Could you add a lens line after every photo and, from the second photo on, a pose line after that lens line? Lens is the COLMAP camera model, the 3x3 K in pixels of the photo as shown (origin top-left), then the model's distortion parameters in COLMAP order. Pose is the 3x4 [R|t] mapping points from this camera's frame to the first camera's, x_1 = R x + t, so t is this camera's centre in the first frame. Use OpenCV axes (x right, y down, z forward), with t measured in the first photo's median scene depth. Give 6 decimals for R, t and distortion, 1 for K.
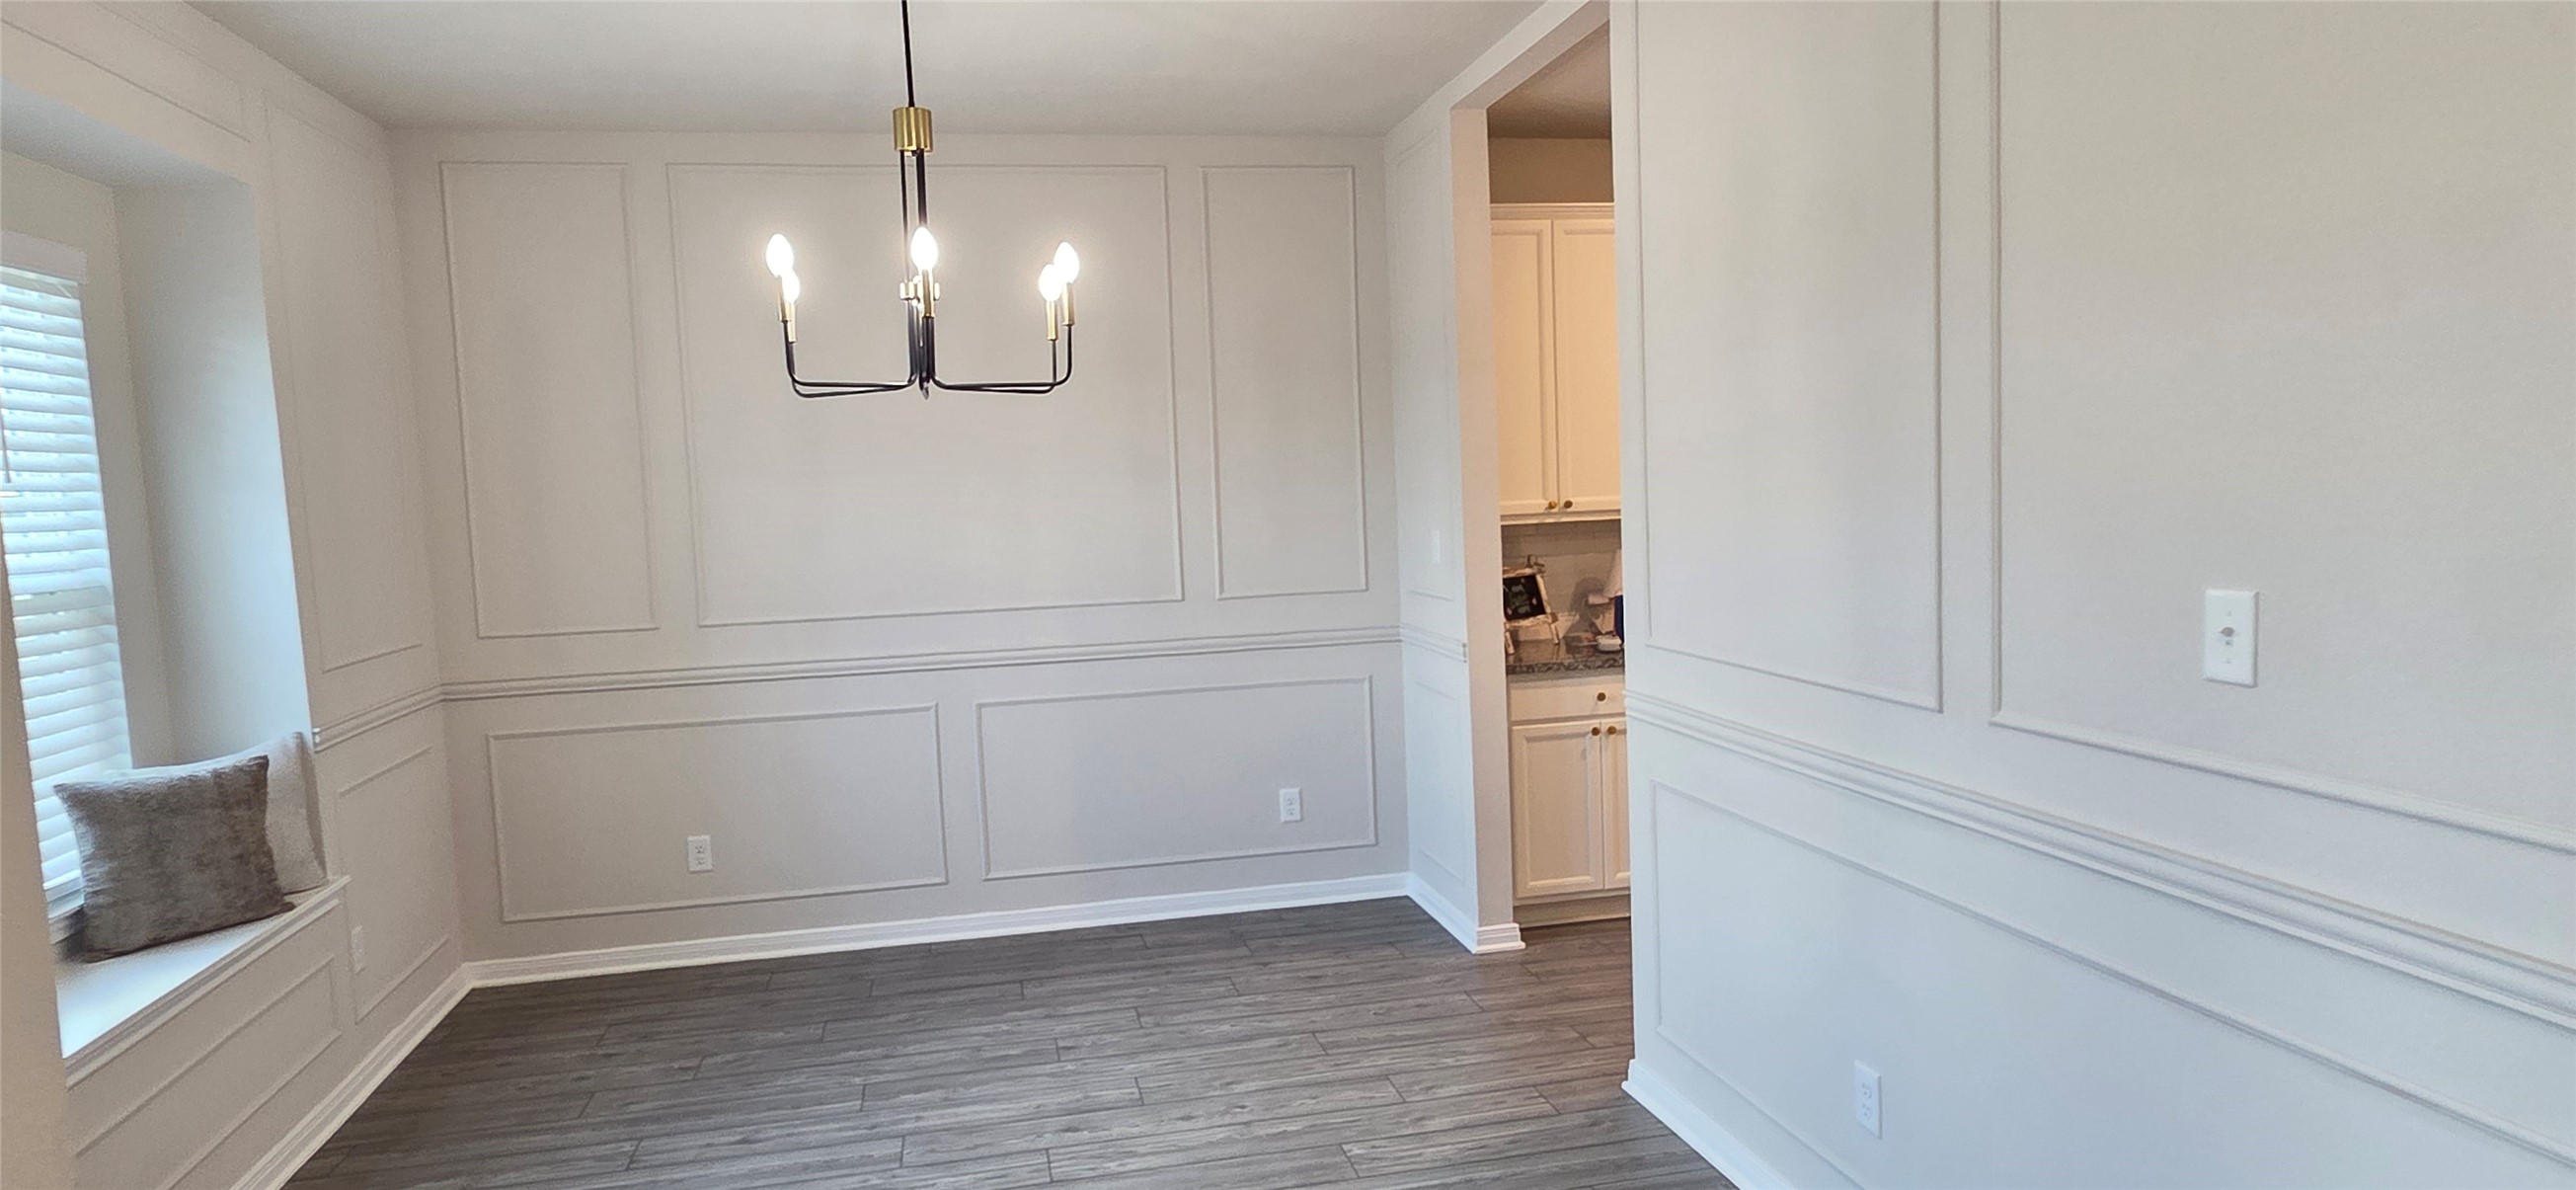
lens RADIAL K [[1506.4, 0, 1288.0], [0, 1506.4, 595.0], [0, 0, 1]] dist [-0.001660, 0.001057]
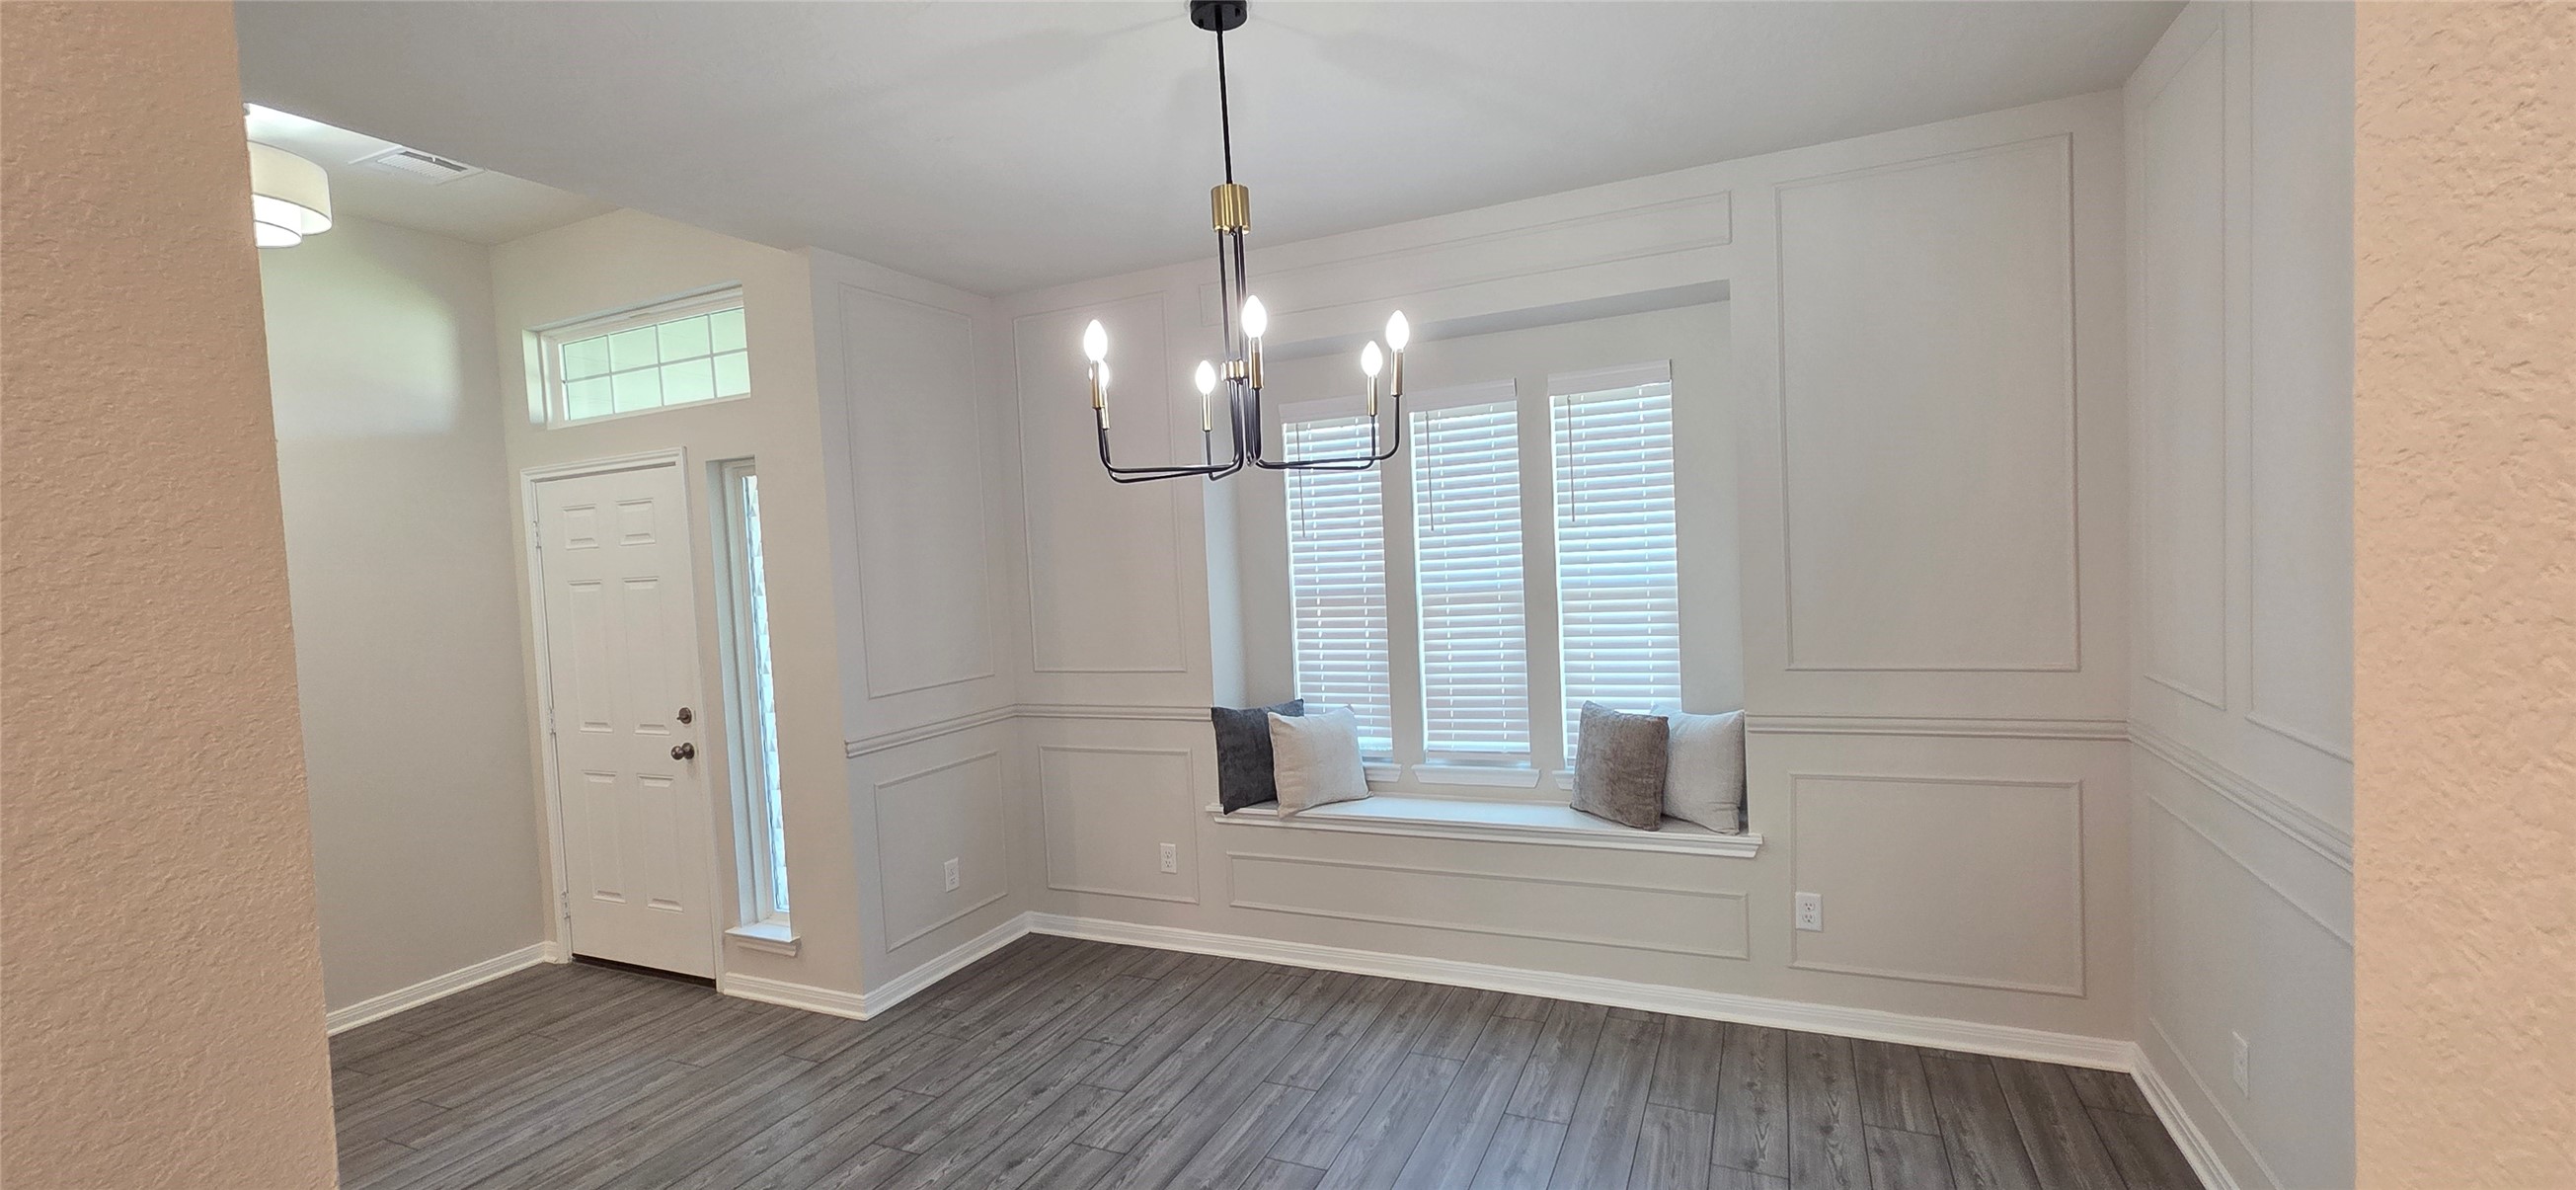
lens RADIAL K [[1086.3, 0, 1288.0], [0, 1086.3, 595.0], [0, 0, 1]] dist [0.000007, 0.000005]
pose [[-0.598496, 0.108486, -0.793746, 0.240594], [0.012628, 0.991943, 0.126053, -0.107791], [0.801026, 0.065419, -0.595044, 1.094316]]
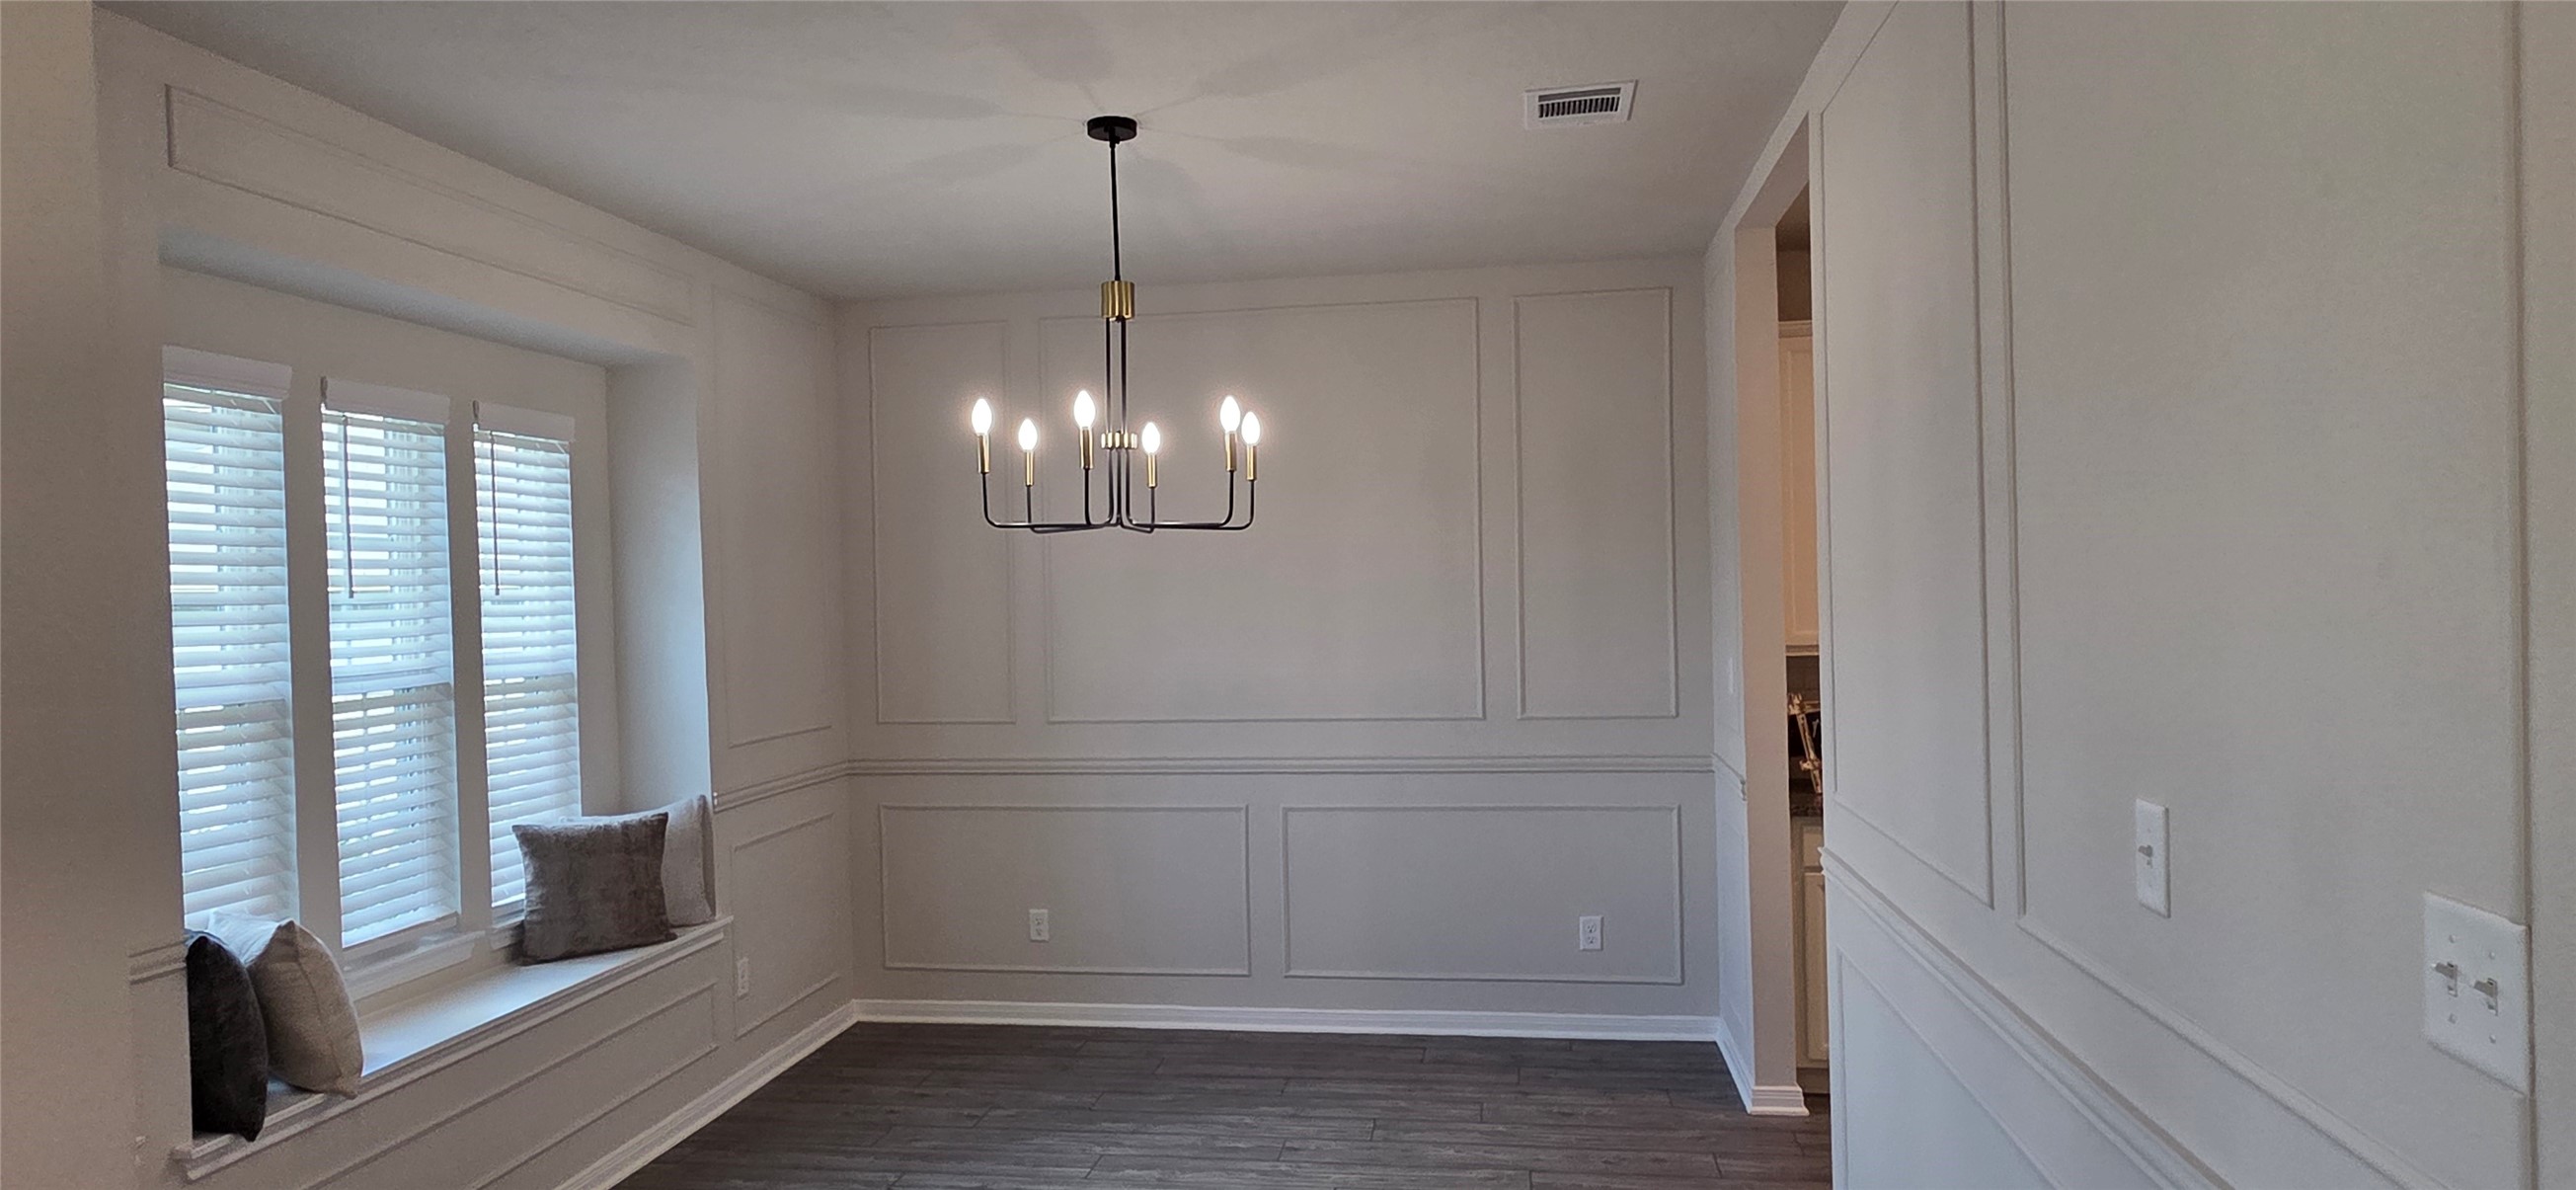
lens RADIAL K [[1506.4, 0, 1288.0], [0, 1506.4, 595.0], [0, 0, 1]] dist [-0.001660, 0.001057]
pose [[0.934637, 0.020515, -0.355012, 0.205975], [-0.042479, 0.997627, -0.054185, -0.023883], [0.353057, 0.065724, 0.933290, 0.002248]]
